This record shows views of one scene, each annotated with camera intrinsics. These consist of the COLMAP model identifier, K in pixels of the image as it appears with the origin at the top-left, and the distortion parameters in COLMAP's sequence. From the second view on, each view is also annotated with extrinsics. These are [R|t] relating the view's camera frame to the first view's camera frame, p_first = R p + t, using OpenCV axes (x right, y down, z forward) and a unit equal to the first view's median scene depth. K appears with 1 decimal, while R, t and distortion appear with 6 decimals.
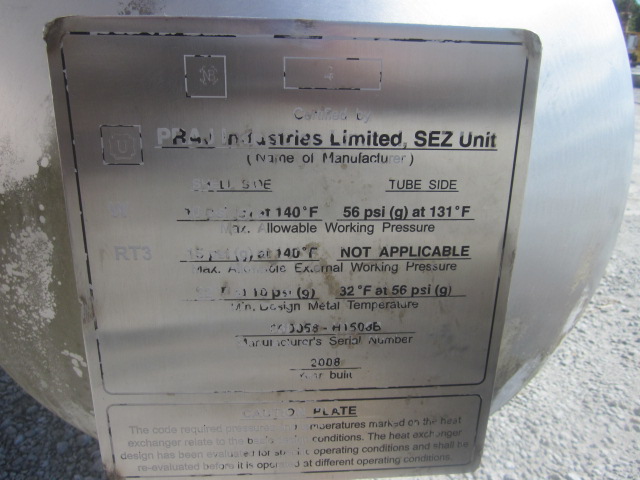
lens RADIAL K [[531.1, 0, 320.0], [0, 531.1, 240.0], [0, 0, 1]] dist [-0.038299, 0.008010]
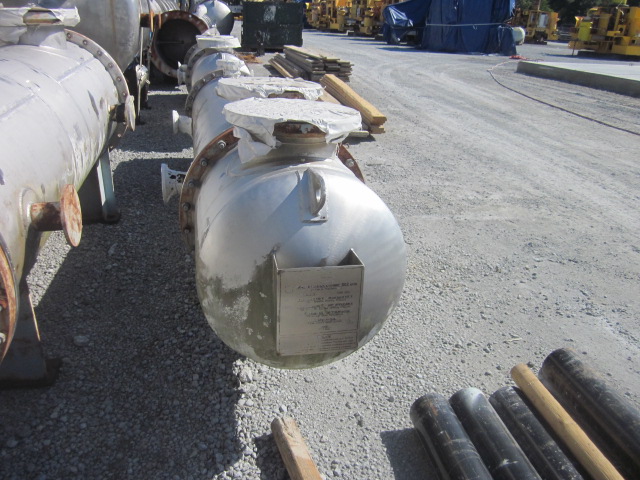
lens RADIAL K [[531.1, 0, 320.0], [0, 531.1, 240.0], [0, 0, 1]] dist [-0.038299, 0.008010]
pose [[0.991519, -0.031492, 0.126092, -0.615800], [0.024152, 0.997946, 0.059327, -0.846303], [-0.127701, -0.055779, 0.990243, -3.743560]]
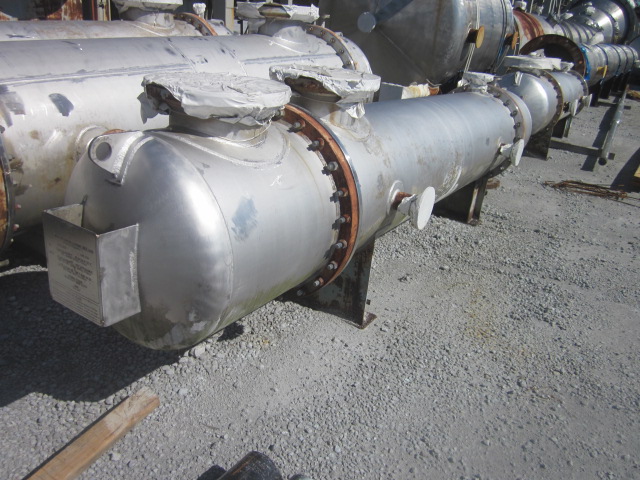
lens RADIAL K [[531.1, 0, 320.0], [0, 531.1, 240.0], [0, 0, 1]] dist [-0.038299, 0.008010]
pose [[0.792055, 0.275090, -0.544953, 4.113860], [-0.266188, 0.959006, 0.097215, -1.190166], [0.549356, 0.068061, 0.832812, -1.717022]]
